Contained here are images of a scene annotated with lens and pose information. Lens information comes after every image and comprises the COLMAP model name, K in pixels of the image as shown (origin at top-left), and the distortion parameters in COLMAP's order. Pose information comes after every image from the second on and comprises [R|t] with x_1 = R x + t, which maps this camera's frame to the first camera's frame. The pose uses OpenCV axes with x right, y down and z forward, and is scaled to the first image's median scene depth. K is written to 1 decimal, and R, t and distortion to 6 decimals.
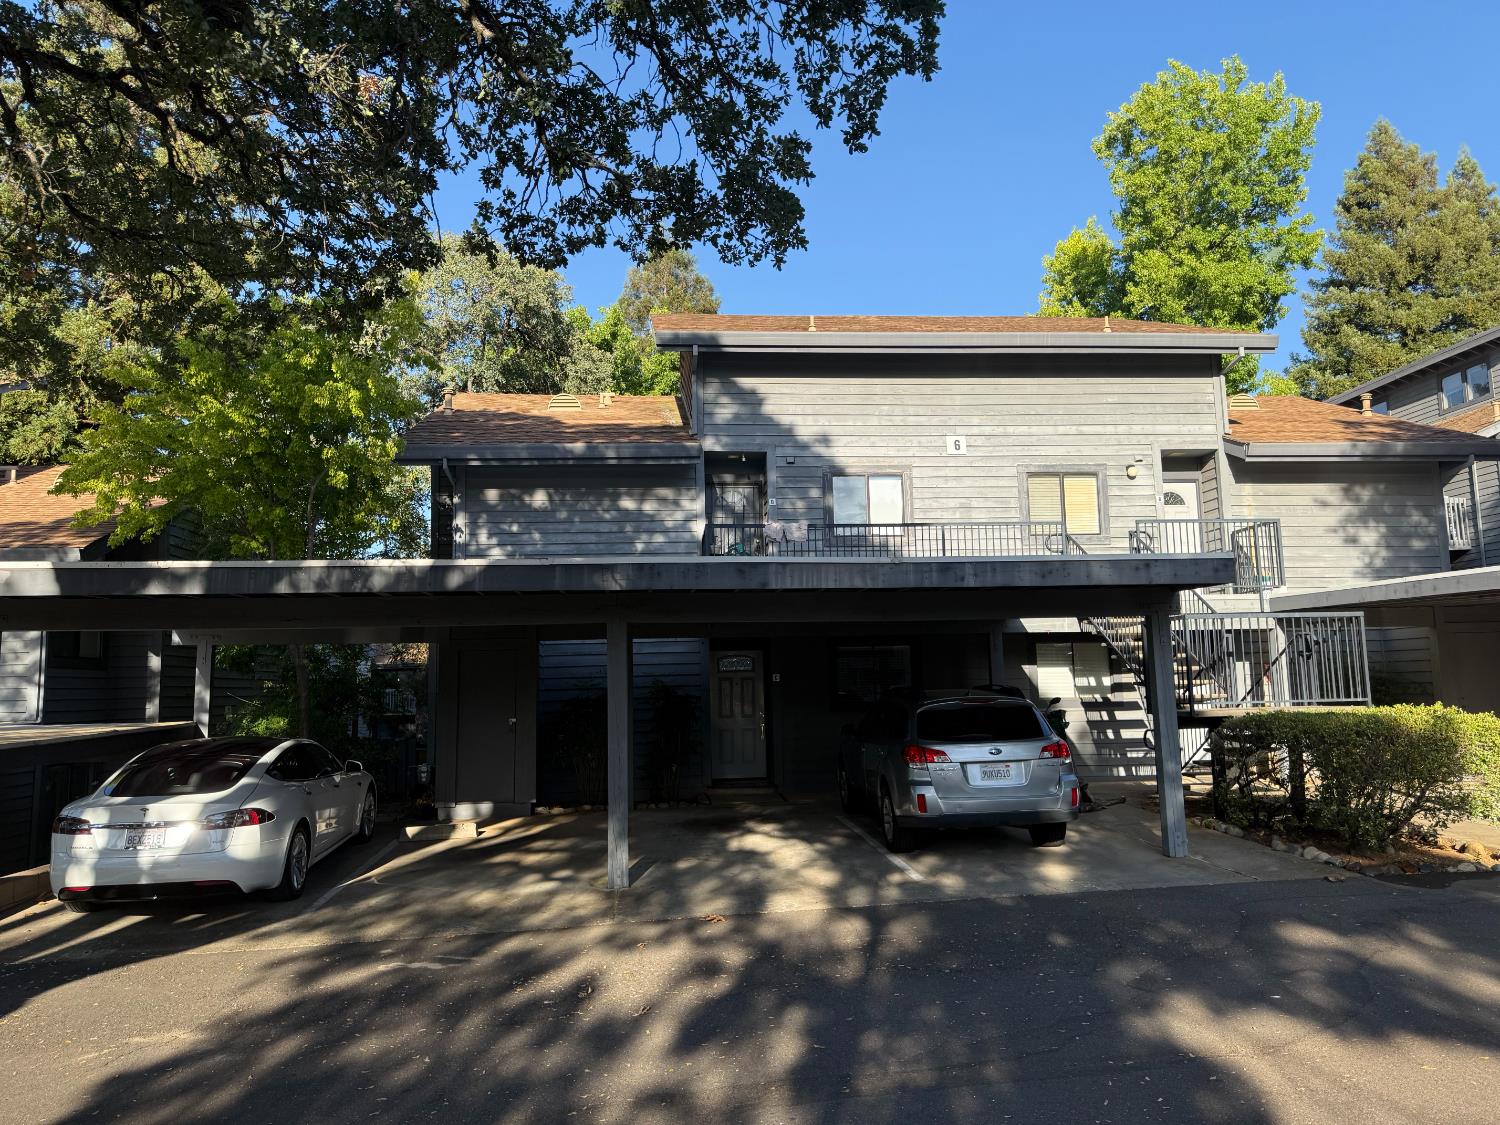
lens RADIAL K [[1060.1, 0, 750.0], [0, 1060.1, 562.5], [0, 0, 1]] dist [0.006258, 0.000073]
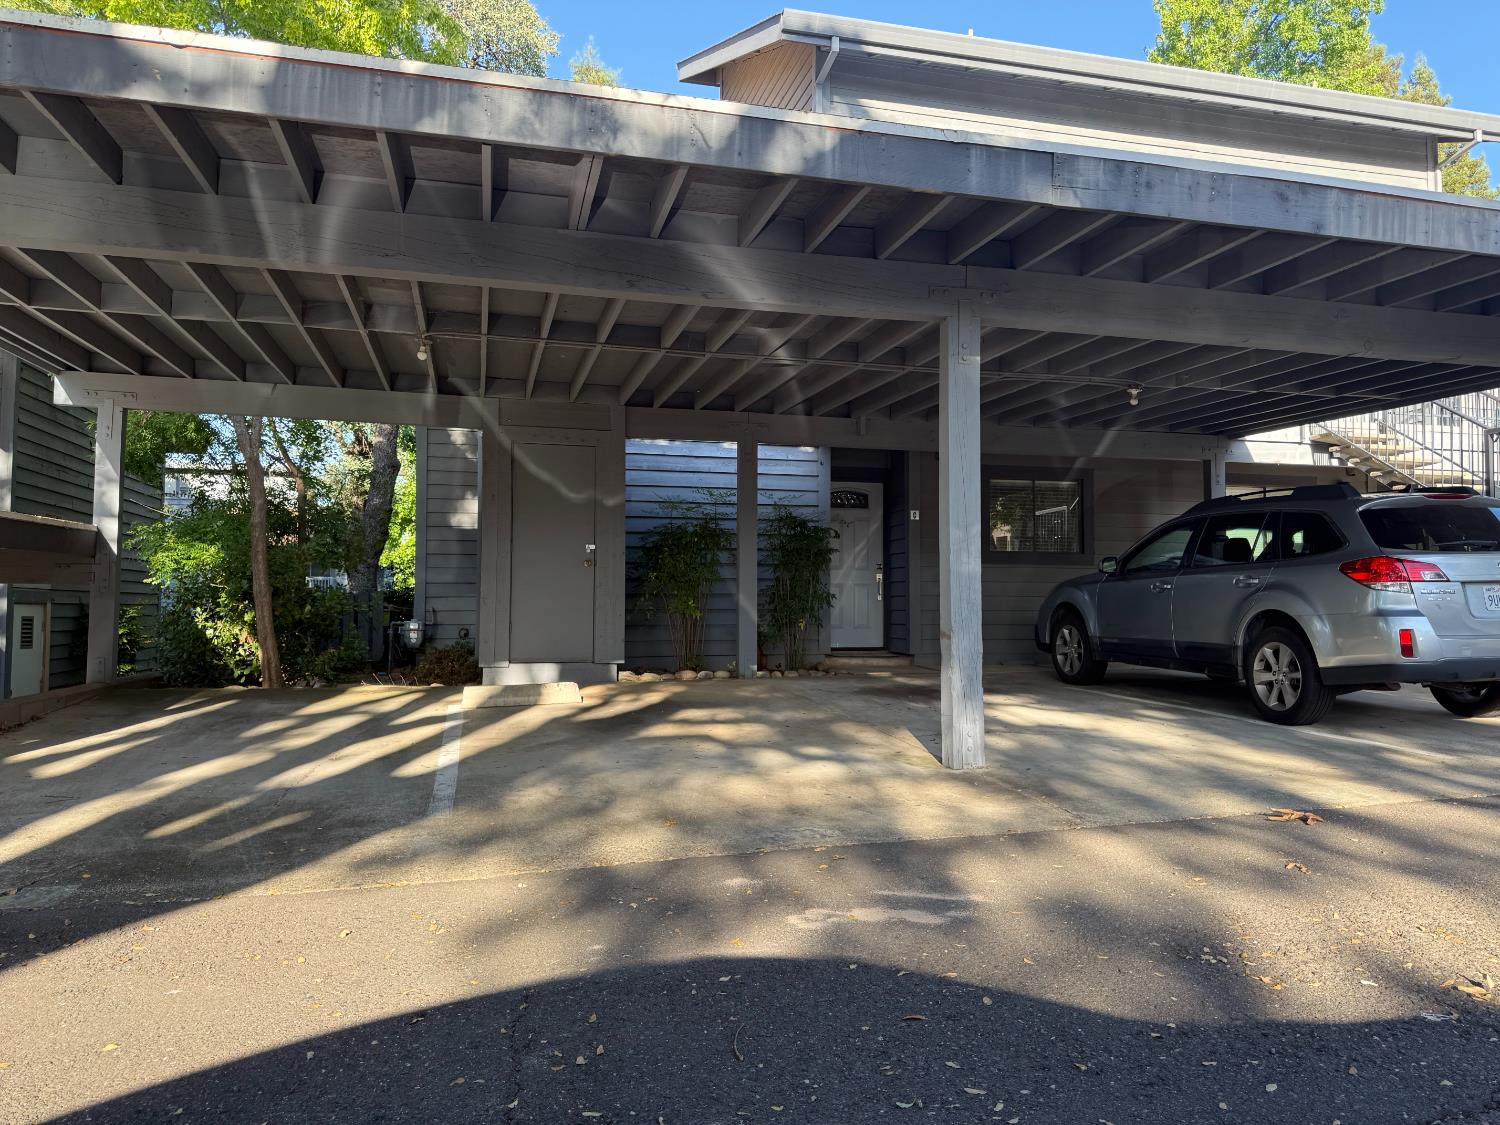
lens RADIAL K [[1060.1, 0, 750.0], [0, 1060.1, 562.5], [0, 0, 1]] dist [0.006258, 0.000073]
pose [[0.988059, 0.033564, 0.150376, -0.228108], [-0.044421, 0.996597, 0.069433, 0.108488], [-0.147534, -0.075283, 0.986188, 0.311214]]
